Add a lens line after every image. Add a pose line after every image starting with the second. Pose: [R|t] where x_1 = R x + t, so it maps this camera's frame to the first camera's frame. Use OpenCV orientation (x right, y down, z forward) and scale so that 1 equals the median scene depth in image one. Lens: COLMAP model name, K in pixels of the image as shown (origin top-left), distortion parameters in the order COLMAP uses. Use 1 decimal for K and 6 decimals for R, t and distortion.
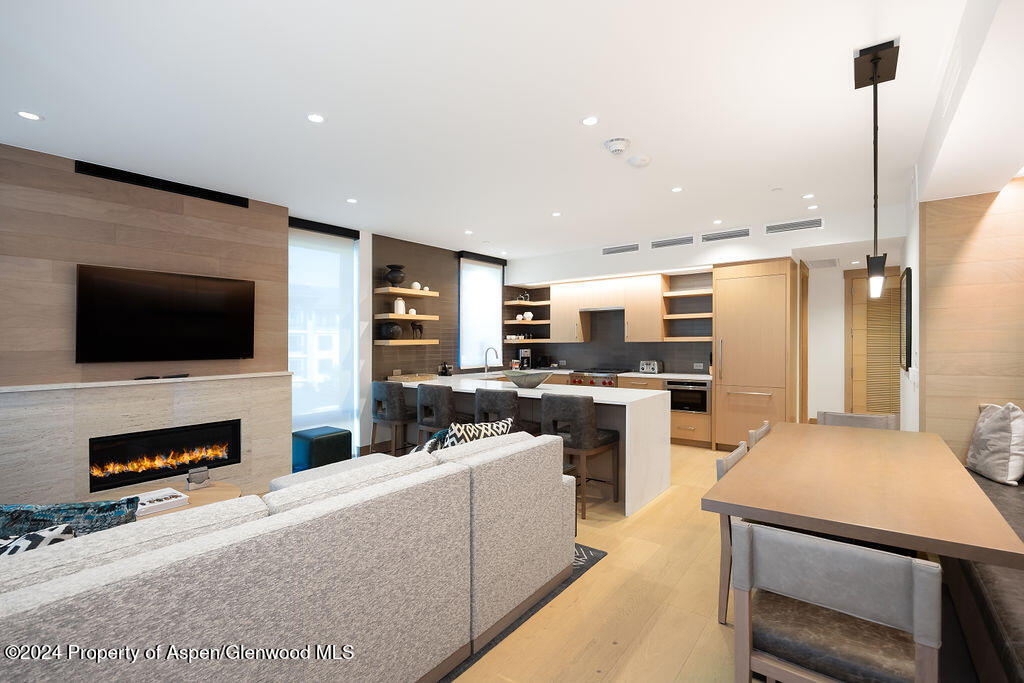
lens RADIAL K [[461.2, 0, 501.8], [0, 461.2, 346.8], [0, 0, 1]] dist [-0.012989, -0.000046]
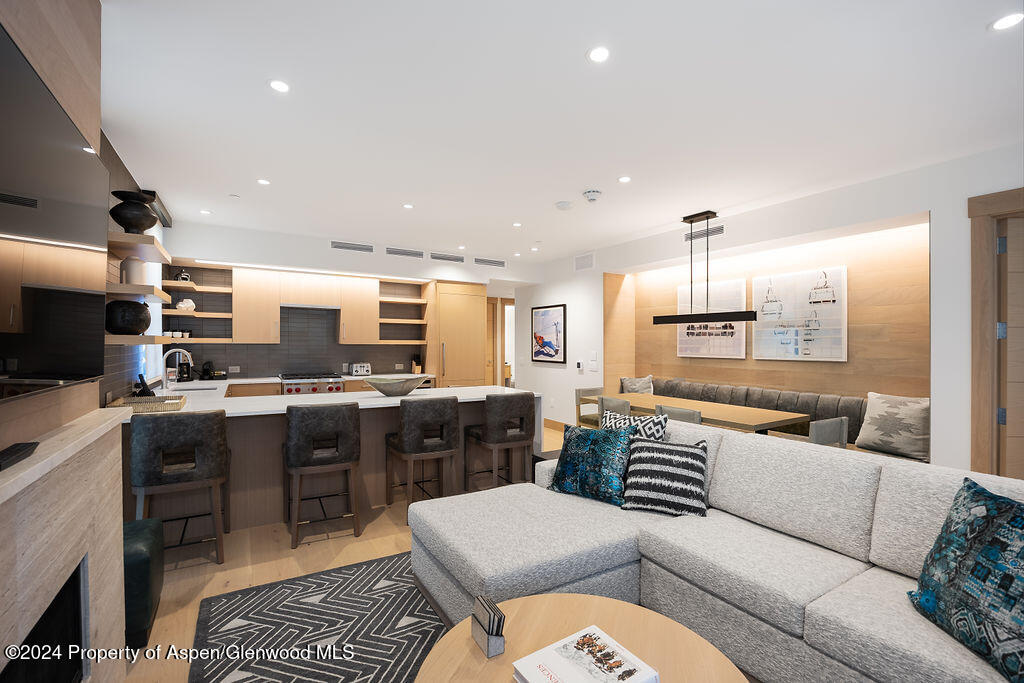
lens RADIAL K [[449.7, 0, 508.4], [0, 449.7, 348.3], [0, 0, 1]] dist [-0.000221, 0.000026]
pose [[0.351024, 0.002473, 0.936363, -0.500481], [-0.001132, 0.999997, -0.002217, 0.000485], [-0.936366, -0.000281, 0.351026, 0.373048]]
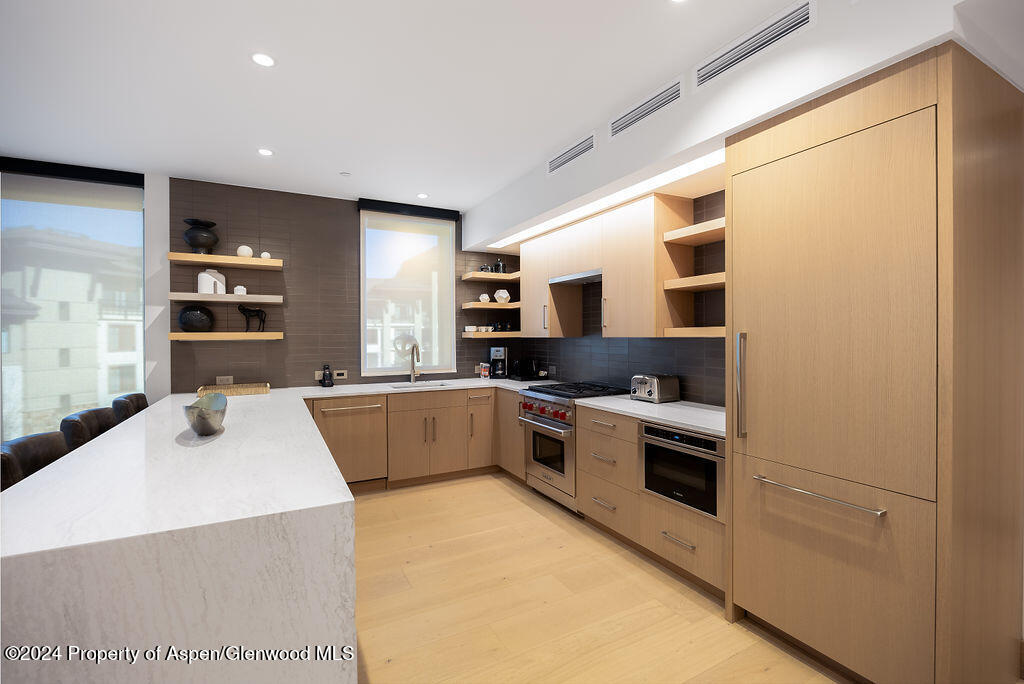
lens RADIAL K [[452.2, 0, 508.5], [0, 452.2, 338.5], [0, 0, 1]] dist [-0.013964, -0.000033]
pose [[0.918443, 0.007688, -0.395478, 0.393681], [-0.008147, 0.999967, 0.000520, -0.009338], [0.395469, 0.002744, 0.918475, 0.519364]]
